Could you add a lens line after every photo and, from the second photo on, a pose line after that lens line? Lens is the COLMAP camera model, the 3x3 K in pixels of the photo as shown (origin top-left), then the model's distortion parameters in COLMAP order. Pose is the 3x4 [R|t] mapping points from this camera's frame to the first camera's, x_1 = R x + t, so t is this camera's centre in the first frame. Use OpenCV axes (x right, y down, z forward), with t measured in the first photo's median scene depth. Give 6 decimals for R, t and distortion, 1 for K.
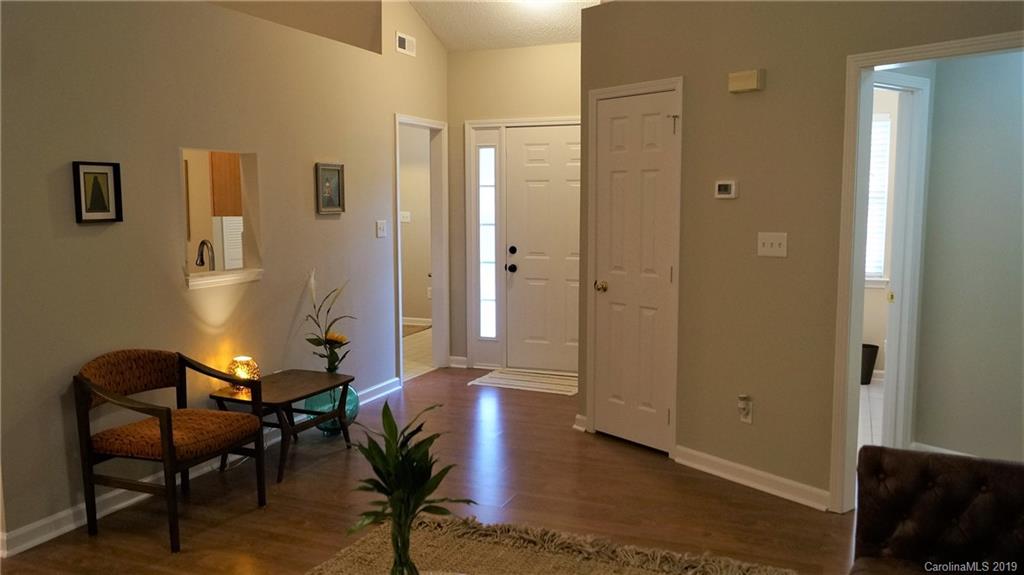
lens RADIAL K [[828.4, 0, 512.1], [0, 828.4, 295.3], [0, 0, 1]] dist [-0.007812, -0.000170]
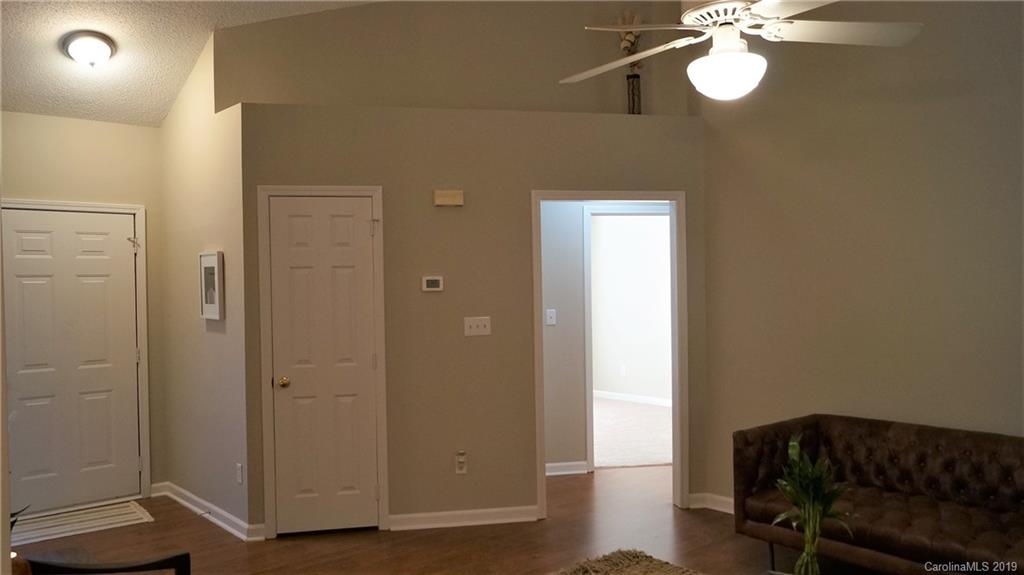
lens RADIAL K [[790.5, 0, 516.4], [0, 790.5, 294.1], [0, 0, 1]] dist [-0.001391, 0.004697]
pose [[0.441338, -0.016461, 0.897190, -0.714842], [0.120702, 0.991834, -0.041177, -0.050115], [-0.889186, 0.126465, 0.439721, 0.380972]]
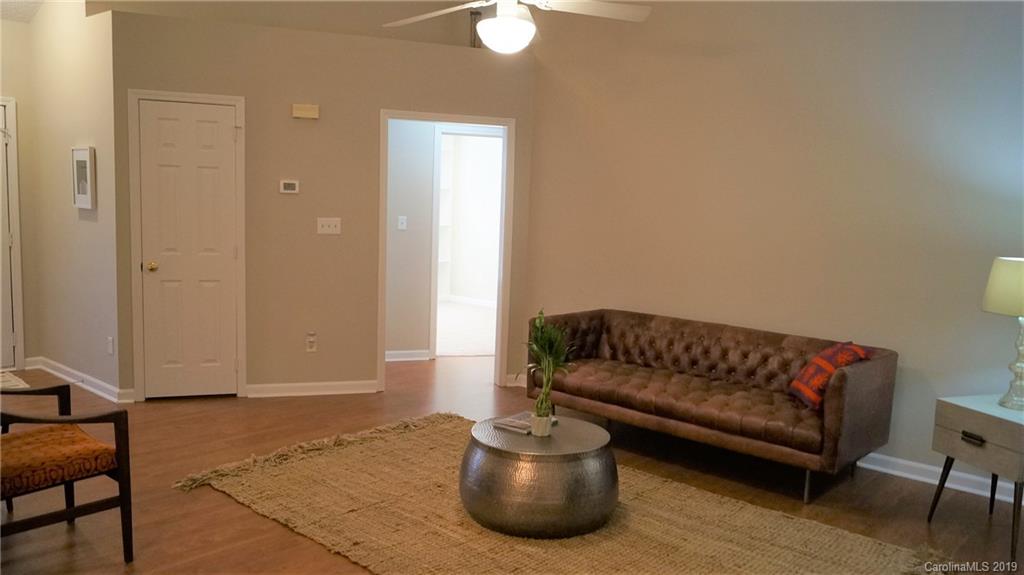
lens RADIAL K [[790.5, 0, 510.8], [0, 790.5, 292.7], [0, 0, 1]] dist [-0.001391, 0.004697]
pose [[0.321807, -0.095847, 0.941941, -0.871534], [0.075805, 0.994277, 0.075275, -0.023228], [-0.943766, 0.047180, 0.327231, 0.225258]]
